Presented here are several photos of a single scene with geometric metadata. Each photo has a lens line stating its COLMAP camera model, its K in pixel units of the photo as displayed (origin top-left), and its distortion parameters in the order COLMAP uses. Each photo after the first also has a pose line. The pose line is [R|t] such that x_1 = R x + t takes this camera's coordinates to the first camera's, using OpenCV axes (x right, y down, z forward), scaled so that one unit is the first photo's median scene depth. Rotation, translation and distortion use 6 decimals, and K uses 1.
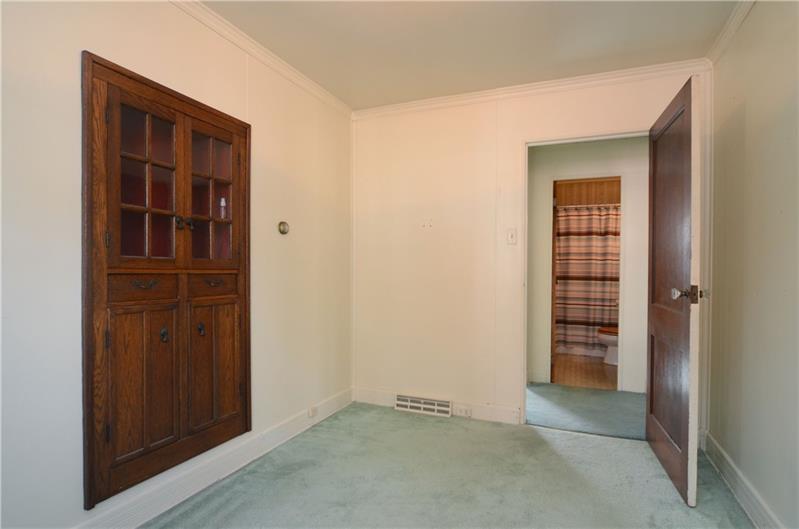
lens RADIAL K [[419.7, 0, 397.7], [0, 419.7, 273.3], [0, 0, 1]] dist [-0.020409, 0.000931]
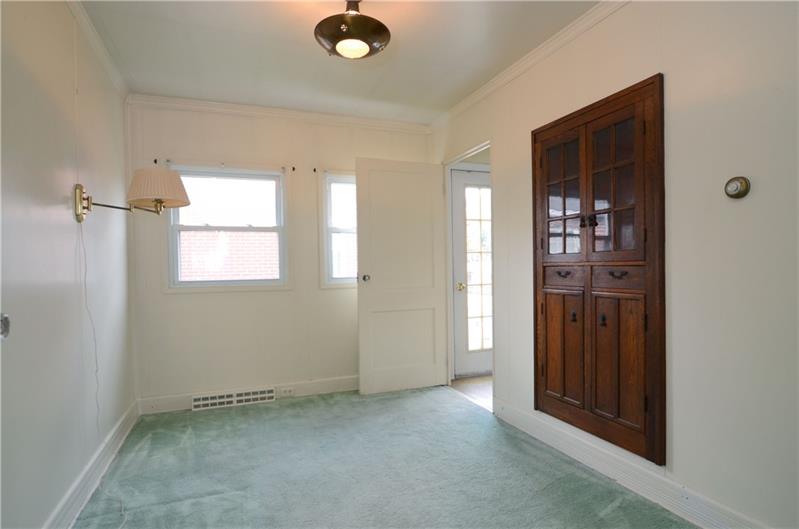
lens RADIAL K [[419.7, 0, 397.7], [0, 419.7, 273.3], [0, 0, 1]] dist [-0.020409, 0.000931]
pose [[-0.707803, 0.015308, -0.706244, 0.581247], [0.005538, 0.999855, 0.016121, 0.000333], [0.706388, 0.007499, -0.707785, 1.297090]]
